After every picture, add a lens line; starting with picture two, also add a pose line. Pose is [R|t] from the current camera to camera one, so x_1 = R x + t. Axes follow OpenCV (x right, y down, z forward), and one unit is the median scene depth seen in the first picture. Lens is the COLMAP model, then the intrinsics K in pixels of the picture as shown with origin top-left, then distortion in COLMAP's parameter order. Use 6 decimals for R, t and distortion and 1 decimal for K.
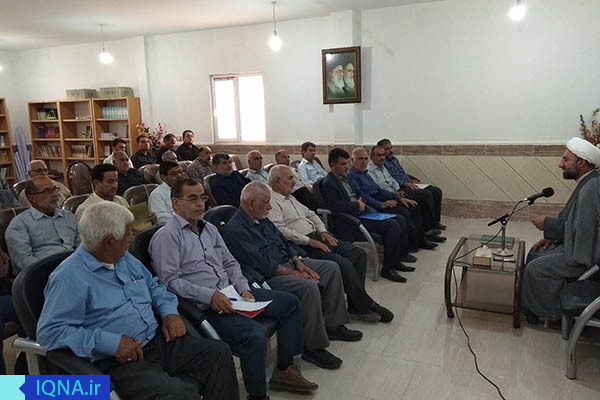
lens RADIAL K [[487.2, 0, 300.0], [0, 487.2, 200.0], [0, 0, 1]] dist [0.059094, -0.001826]
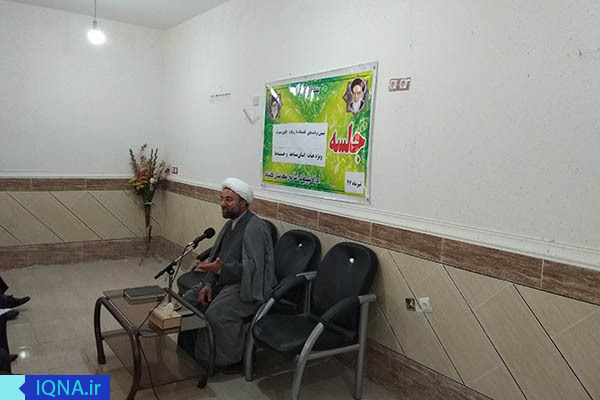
lens RADIAL K [[487.2, 0, 300.0], [0, 487.2, 200.0], [0, 0, 1]] dist [0.059094, -0.001826]
pose [[0.499138, -0.043959, 0.865407, -0.132838], [0.090597, 0.995886, -0.001666, -0.036027], [-0.861773, 0.079235, 0.501068, 0.211771]]
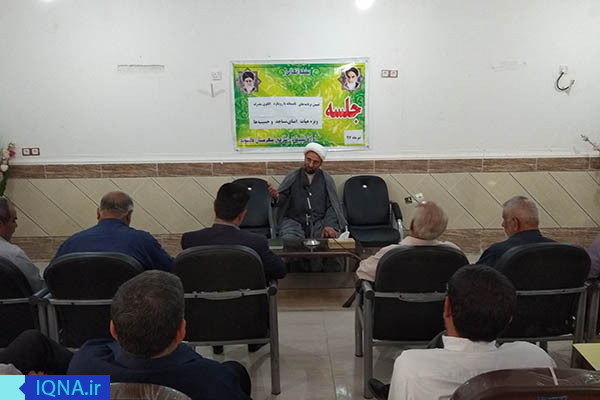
lens RADIAL K [[487.2, 0, 300.0], [0, 487.2, 200.0], [0, 0, 1]] dist [0.059094, -0.001826]
pose [[-0.443147, -0.174668, 0.879268, -0.284189], [0.170360, 0.946551, 0.273895, -0.151770], [-0.880112, 0.271168, -0.389705, 0.694859]]
